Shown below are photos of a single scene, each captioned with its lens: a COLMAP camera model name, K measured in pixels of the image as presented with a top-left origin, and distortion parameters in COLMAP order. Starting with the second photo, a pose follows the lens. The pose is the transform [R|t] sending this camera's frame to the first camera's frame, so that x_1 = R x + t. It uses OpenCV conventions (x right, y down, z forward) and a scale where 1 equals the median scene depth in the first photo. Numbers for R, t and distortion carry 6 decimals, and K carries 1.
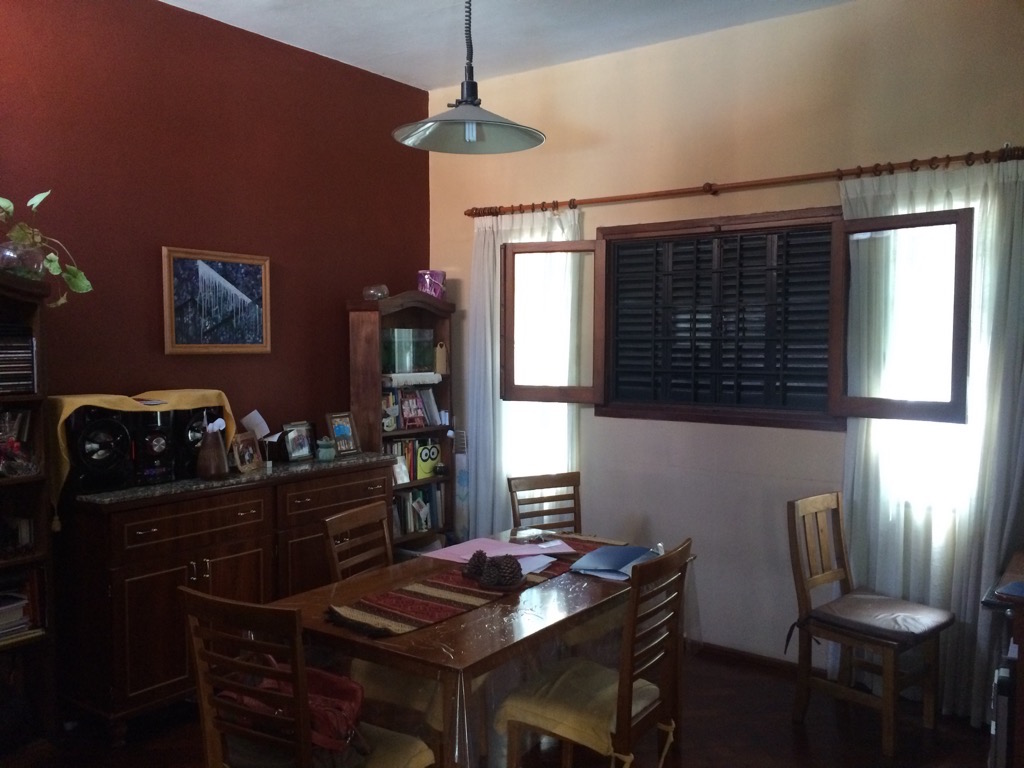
lens RADIAL K [[858.5, 0, 511.2], [0, 858.5, 389.3], [0, 0, 1]] dist [0.019833, 0.003261]
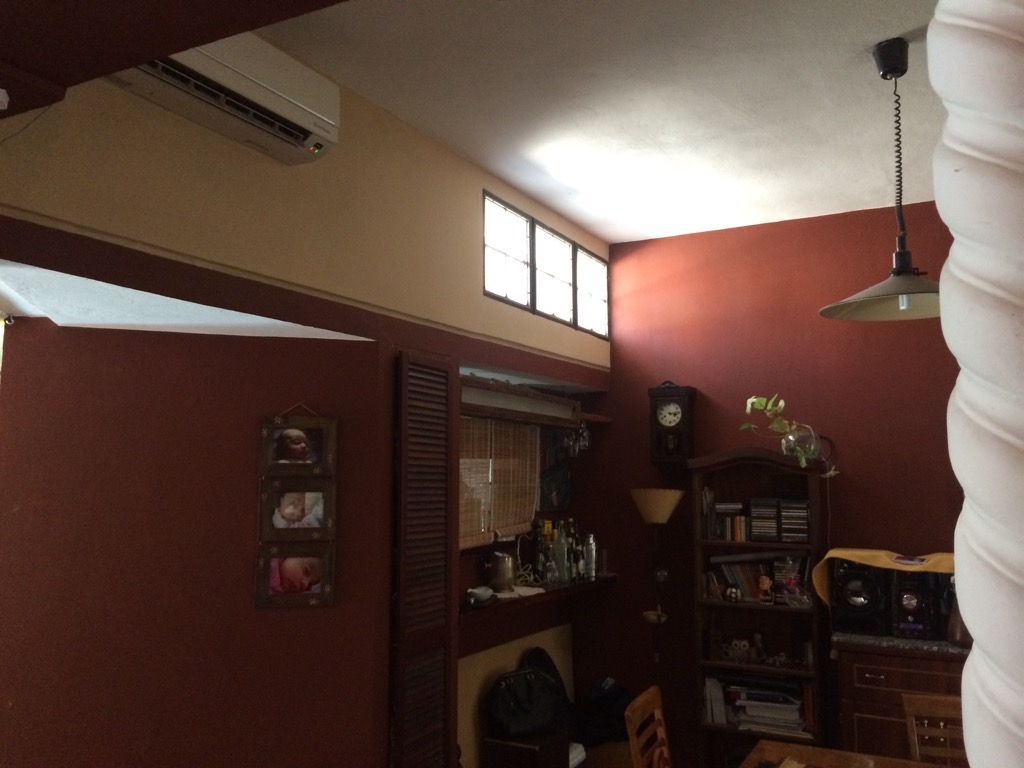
lens RADIAL K [[858.5, 0, 512.2], [0, 858.5, 382.8], [0, 0, 1]] dist [0.019833, 0.003261]
pose [[0.139285, -0.111261, -0.983982, 0.667809], [-0.067379, 0.990300, -0.121513, -0.046550], [0.987957, 0.083225, 0.130437, 0.348378]]
